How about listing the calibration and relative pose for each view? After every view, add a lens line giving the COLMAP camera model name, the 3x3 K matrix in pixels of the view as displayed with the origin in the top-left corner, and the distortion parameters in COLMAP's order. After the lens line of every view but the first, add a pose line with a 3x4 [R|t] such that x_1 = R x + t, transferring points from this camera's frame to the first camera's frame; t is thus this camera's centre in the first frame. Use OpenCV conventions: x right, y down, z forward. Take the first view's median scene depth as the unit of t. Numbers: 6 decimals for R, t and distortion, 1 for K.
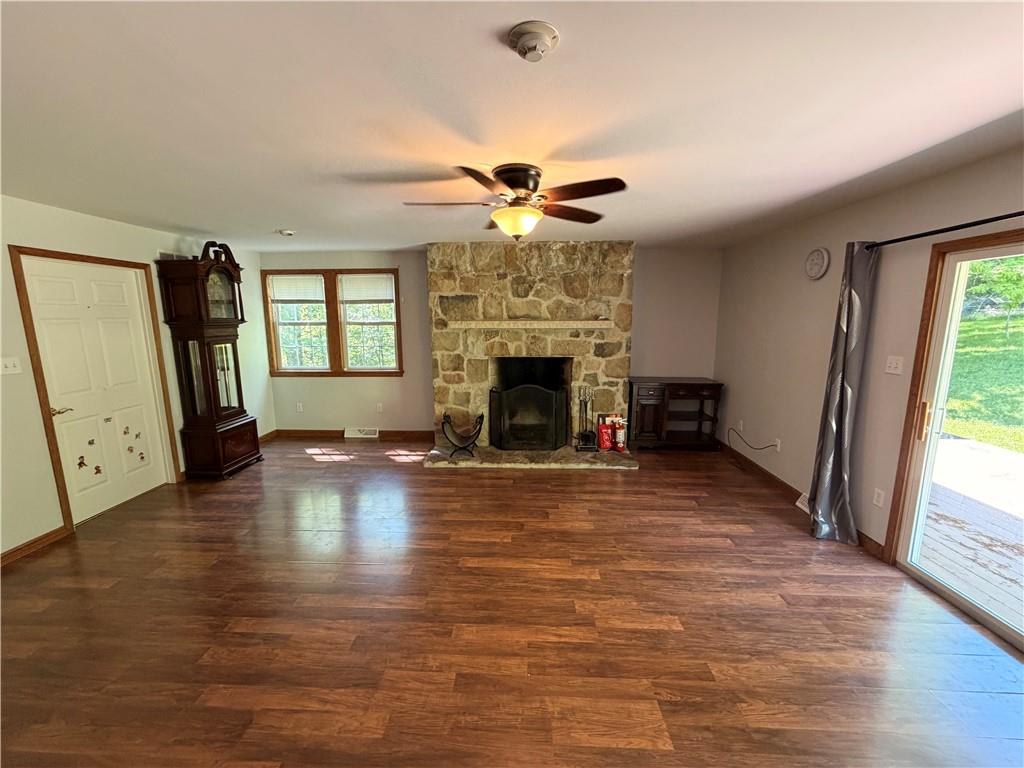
lens RADIAL K [[410.9, 0, 509.2], [0, 410.9, 386.0], [0, 0, 1]] dist [0.000521, -0.000191]
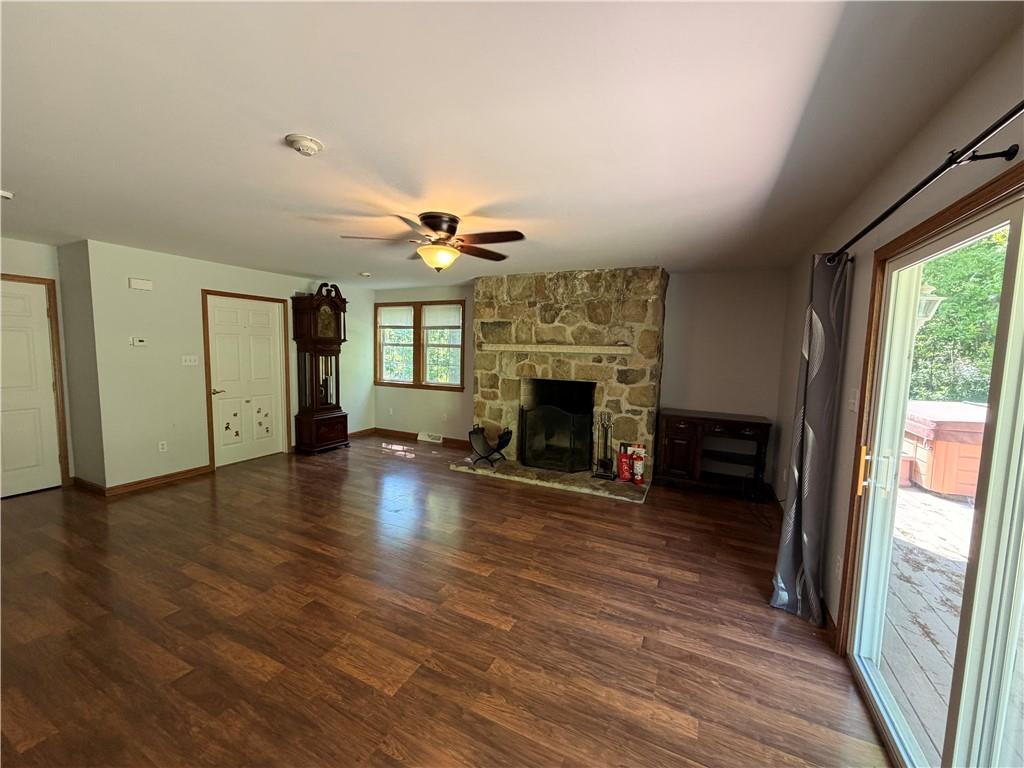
lens RADIAL K [[410.9, 0, 509.2], [0, 410.9, 386.0], [0, 0, 1]] dist [0.000521, -0.000191]
pose [[0.914001, 0.062394, -0.400885, 0.375273], [-0.093926, 0.993801, -0.059471, 0.019199], [0.394690, 0.092010, 0.914196, -0.001991]]
